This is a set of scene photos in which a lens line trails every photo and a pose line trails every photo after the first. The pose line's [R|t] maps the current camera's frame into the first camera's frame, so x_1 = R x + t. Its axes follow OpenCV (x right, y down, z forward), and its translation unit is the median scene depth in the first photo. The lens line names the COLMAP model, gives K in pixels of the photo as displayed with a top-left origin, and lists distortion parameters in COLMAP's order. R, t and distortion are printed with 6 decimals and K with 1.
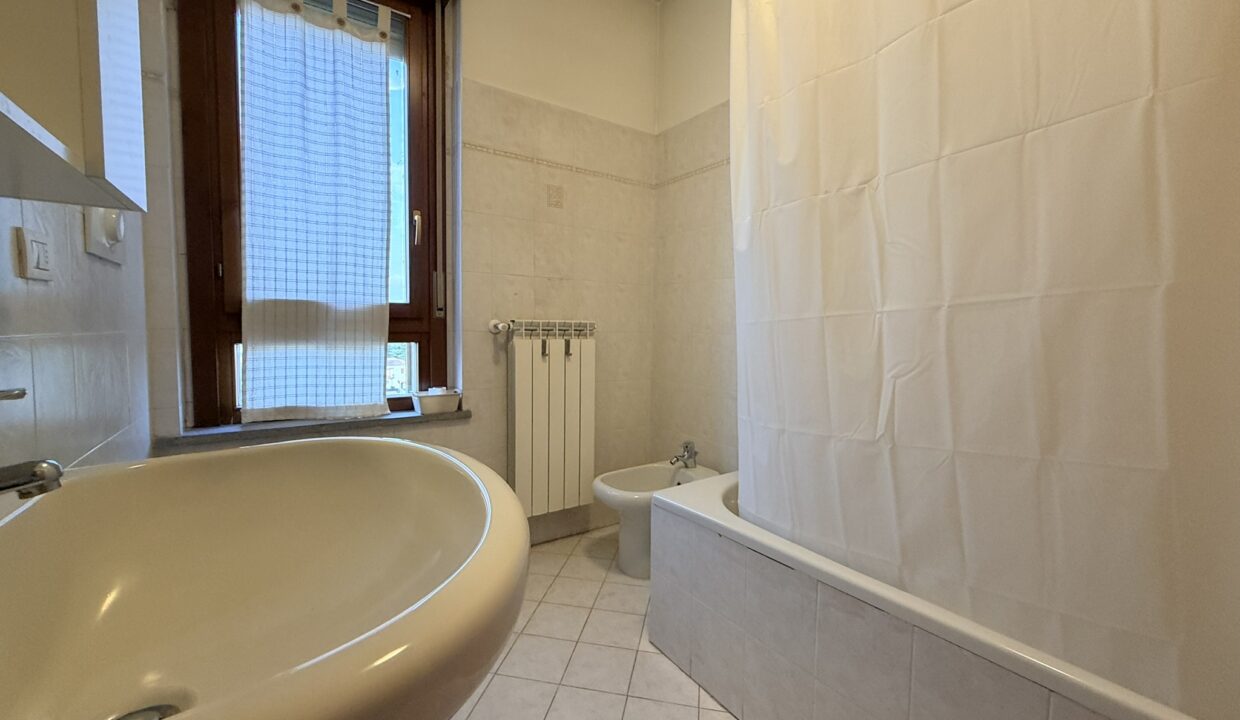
lens RADIAL K [[494.2, 0, 617.5], [0, 494.2, 357.2], [0, 0, 1]] dist [0.001984, 0.000204]
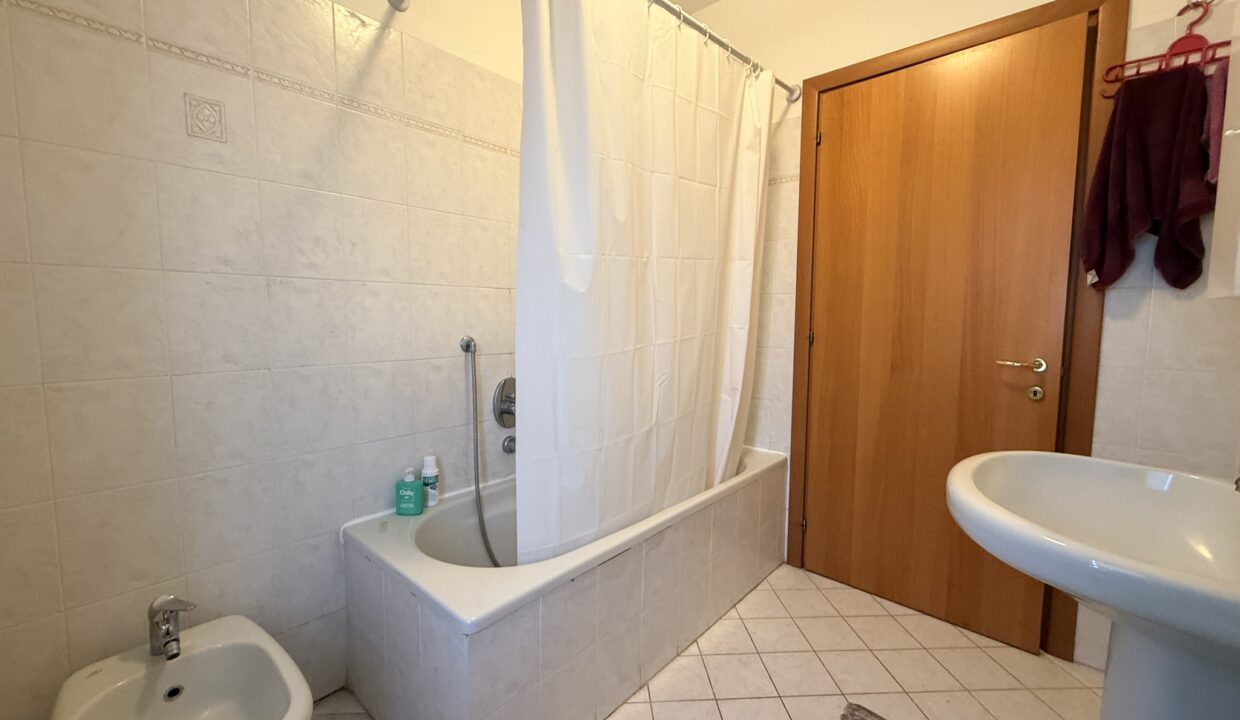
lens RADIAL K [[494.2, 0, 617.5], [0, 494.2, 357.2], [0, 0, 1]] dist [0.001984, 0.000204]
pose [[-0.234601, -0.092774, 0.967655, -0.865514], [0.050613, 0.992919, 0.107467, -0.207535], [-0.970773, 0.074188, -0.228244, 1.359212]]
